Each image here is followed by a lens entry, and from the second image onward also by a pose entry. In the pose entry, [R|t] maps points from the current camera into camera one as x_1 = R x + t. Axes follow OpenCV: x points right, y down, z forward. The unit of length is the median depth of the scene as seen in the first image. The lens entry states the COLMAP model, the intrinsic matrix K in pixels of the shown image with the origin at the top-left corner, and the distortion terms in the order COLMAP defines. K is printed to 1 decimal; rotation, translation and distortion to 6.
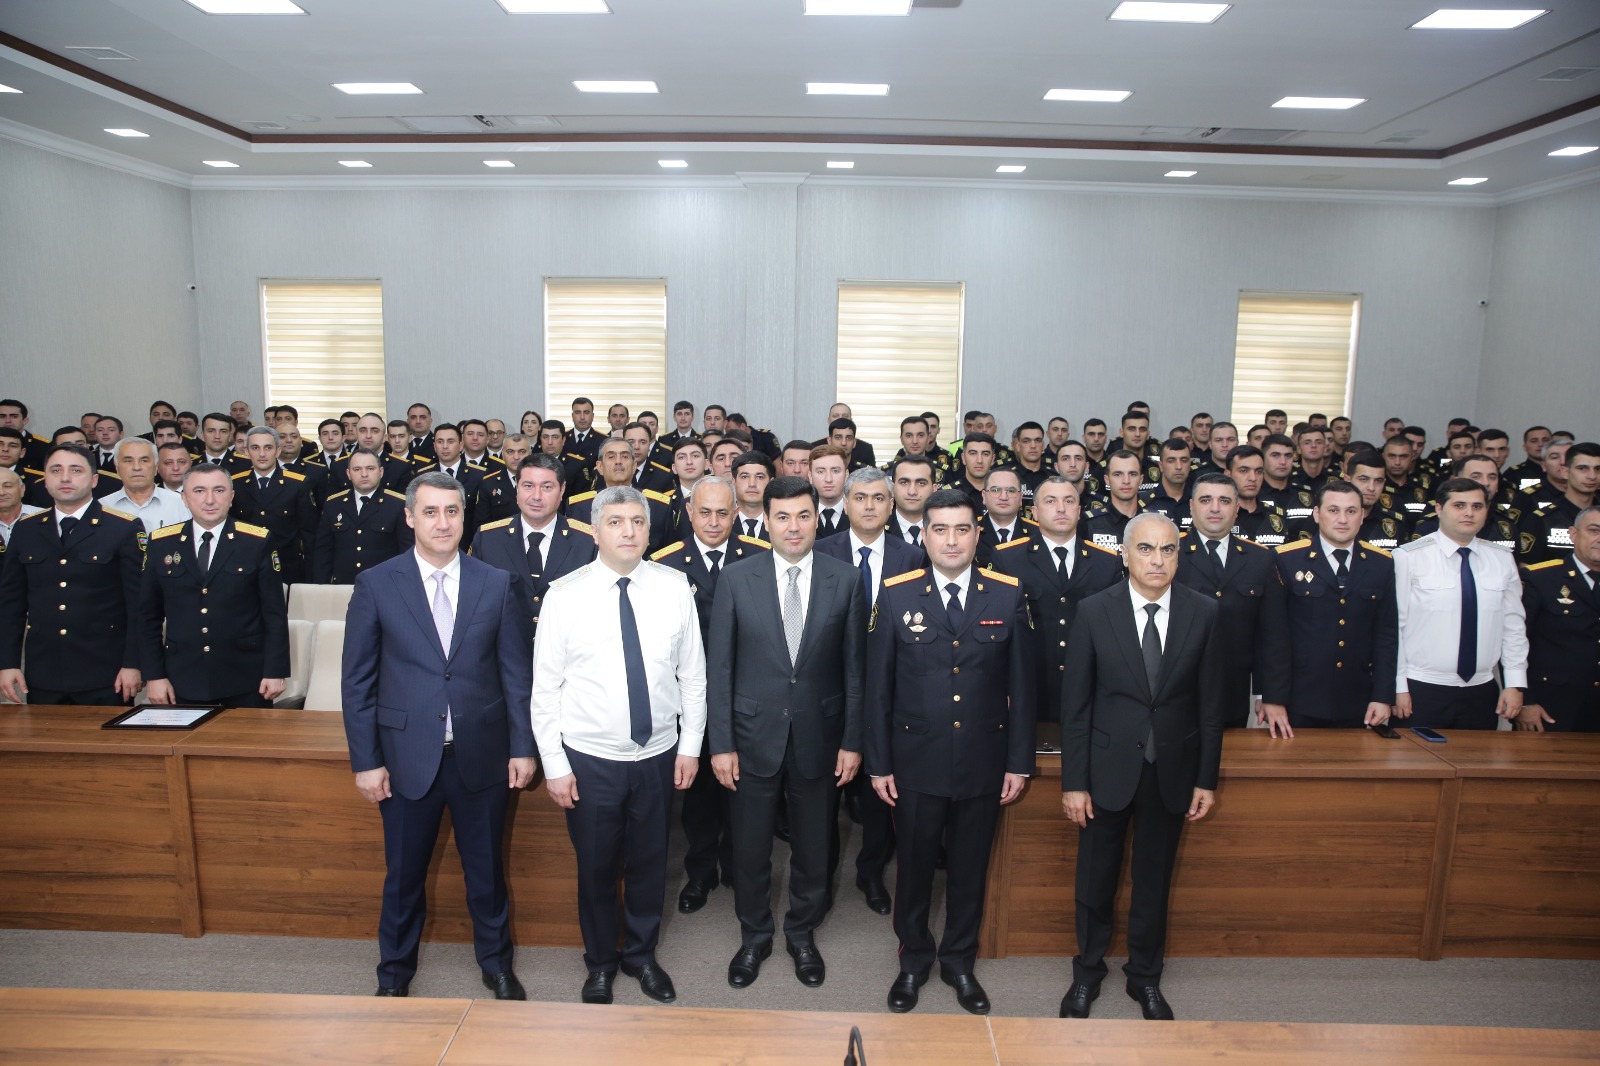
lens RADIAL K [[1087.4, 0, 798.7], [0, 1087.4, 535.6], [0, 0, 1]] dist [-0.111290, 0.091470]
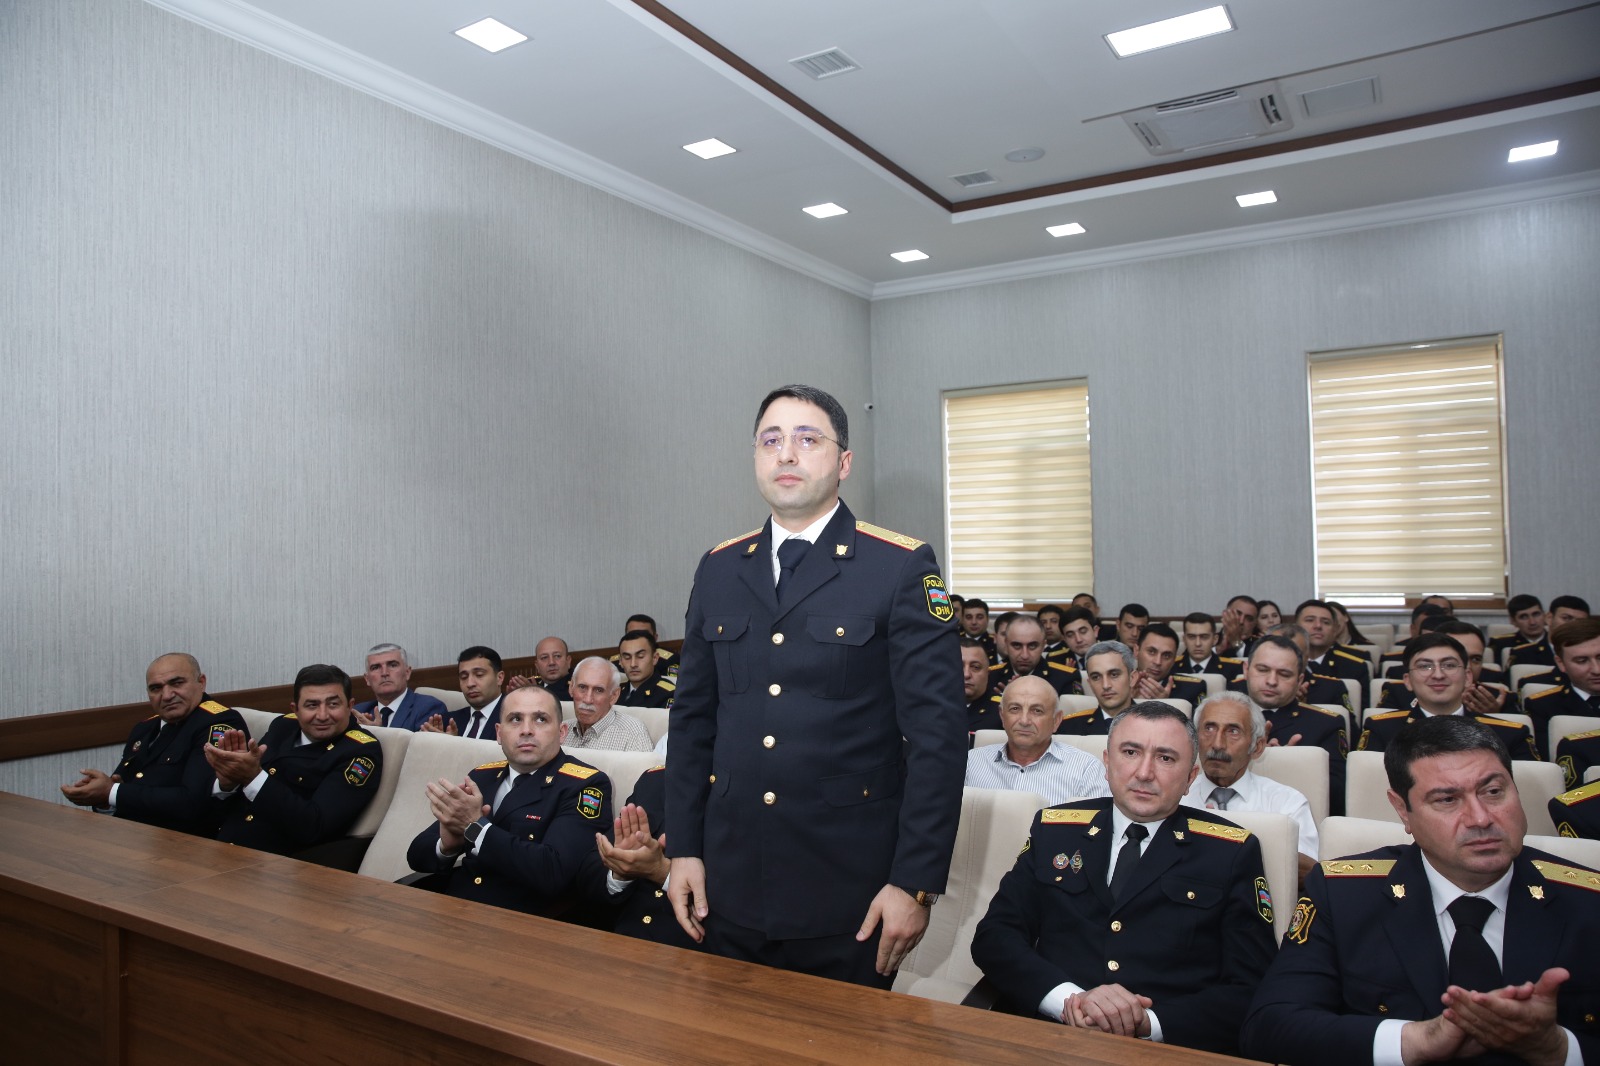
lens RADIAL K [[1087.4, 0, 798.7], [0, 1087.4, 535.6], [0, 0, 1]] dist [-0.111290, 0.091470]
pose [[0.860430, -0.043258, -0.507729, -0.174825], [-0.050704, 0.984177, -0.169777, 0.023945], [0.507039, 0.171826, 0.844622, 0.232280]]
